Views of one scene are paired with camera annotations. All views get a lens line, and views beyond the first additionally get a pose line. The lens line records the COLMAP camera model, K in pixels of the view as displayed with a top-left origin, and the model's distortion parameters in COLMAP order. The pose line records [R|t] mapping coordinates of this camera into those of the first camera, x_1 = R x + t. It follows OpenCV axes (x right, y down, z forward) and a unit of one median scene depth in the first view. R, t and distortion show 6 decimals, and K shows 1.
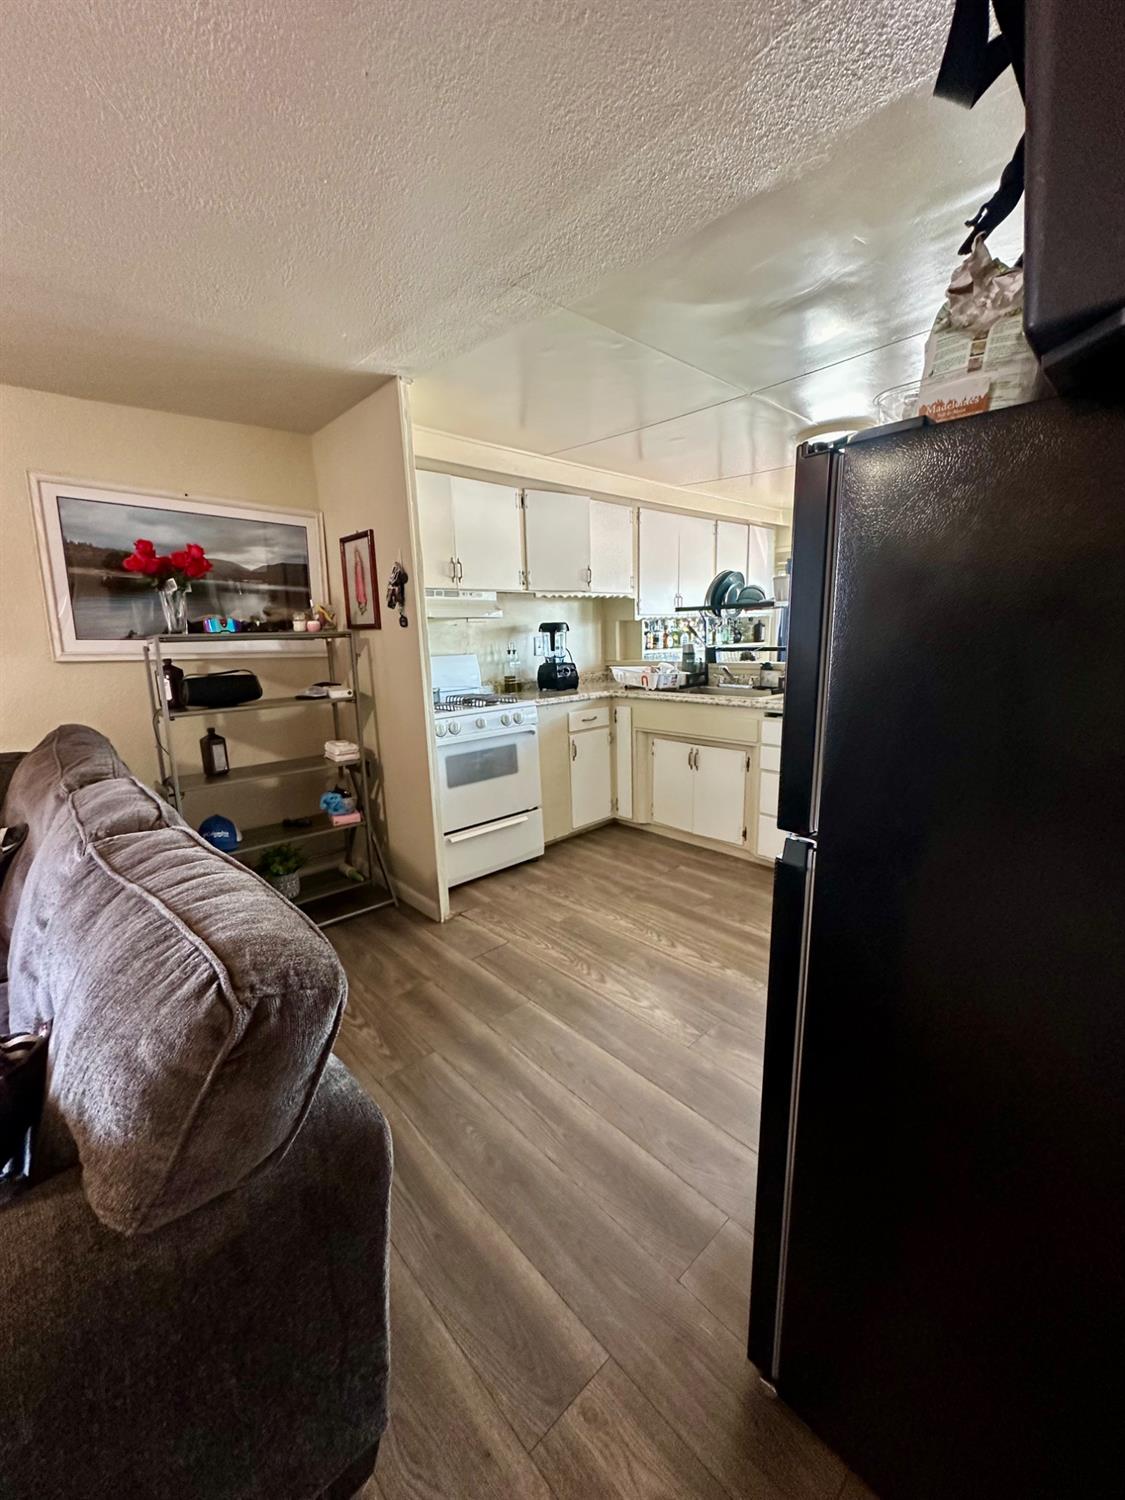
lens RADIAL K [[604.9, 0, 559.4], [0, 604.9, 745.0], [0, 0, 1]] dist [0.001173, 0.000045]
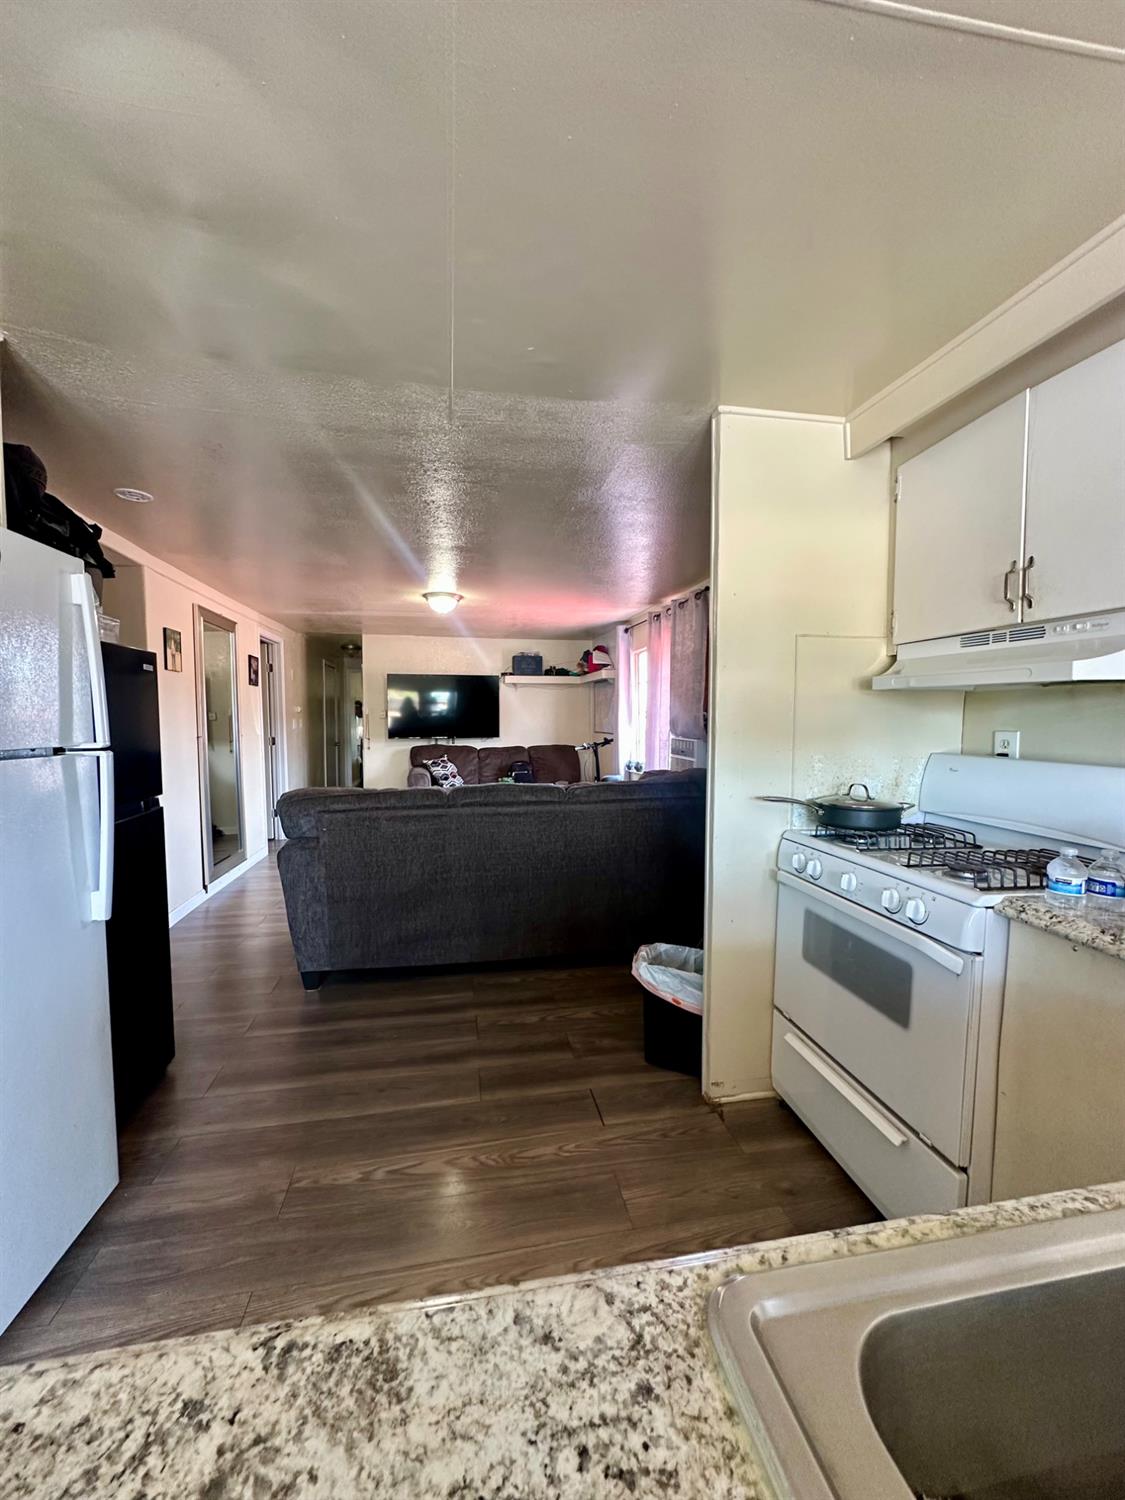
lens RADIAL K [[604.9, 0, 559.5], [0, 604.9, 750.8], [0, 0, 1]] dist [0.001173, 0.000045]
pose [[-0.532688, 0.076127, -0.842881, 0.588044], [-0.148524, 0.972080, 0.181661, -0.272446], [0.833177, 0.221956, -0.506509, 1.344603]]
